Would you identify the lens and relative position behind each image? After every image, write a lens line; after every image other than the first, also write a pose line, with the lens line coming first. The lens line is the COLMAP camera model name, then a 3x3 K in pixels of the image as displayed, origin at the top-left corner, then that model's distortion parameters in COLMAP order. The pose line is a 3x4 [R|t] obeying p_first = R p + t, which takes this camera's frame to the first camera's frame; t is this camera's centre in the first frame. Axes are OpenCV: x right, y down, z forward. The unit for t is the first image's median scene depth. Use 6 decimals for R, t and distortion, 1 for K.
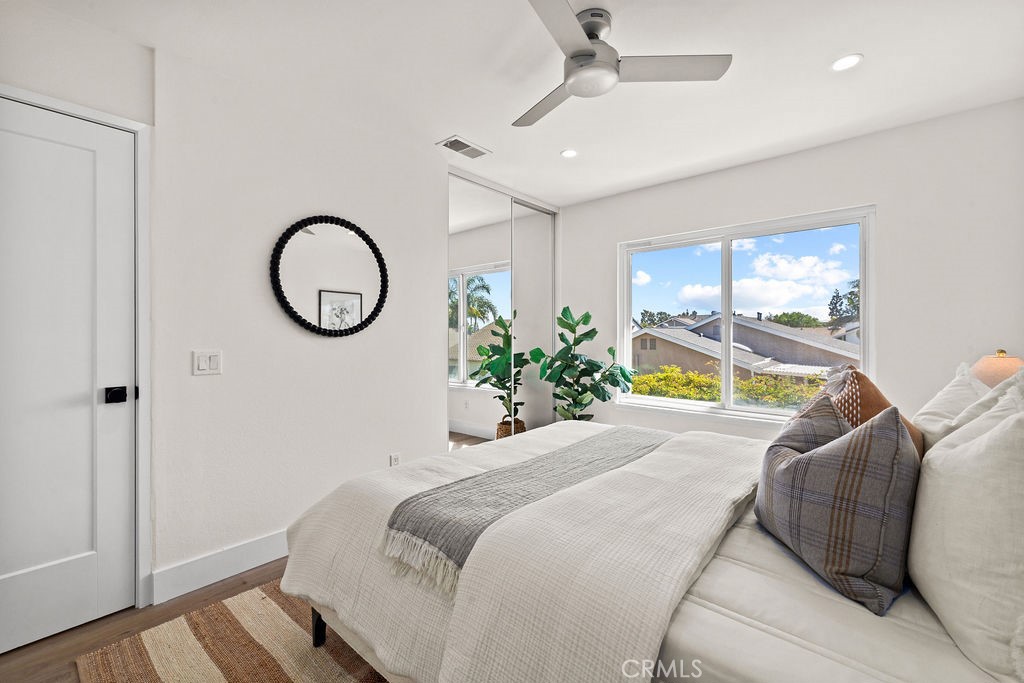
lens RADIAL K [[430.3, 0, 513.2], [0, 430.3, 334.4], [0, 0, 1]] dist [0.000421, 0.000300]
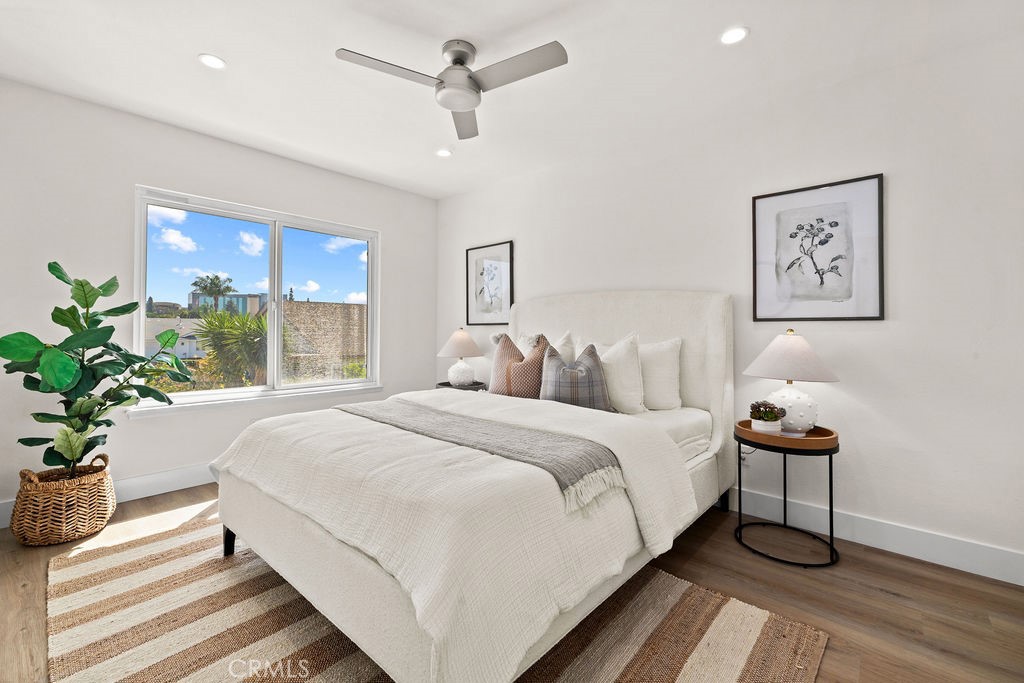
lens RADIAL K [[430.3, 0, 513.2], [0, 430.3, 334.4], [0, 0, 1]] dist [0.000421, 0.000300]
pose [[0.015262, -0.010375, 0.999830, -0.551558], [-0.016900, 0.999801, 0.010632, 0.021288], [-0.999741, -0.017059, 0.015084, 0.448835]]
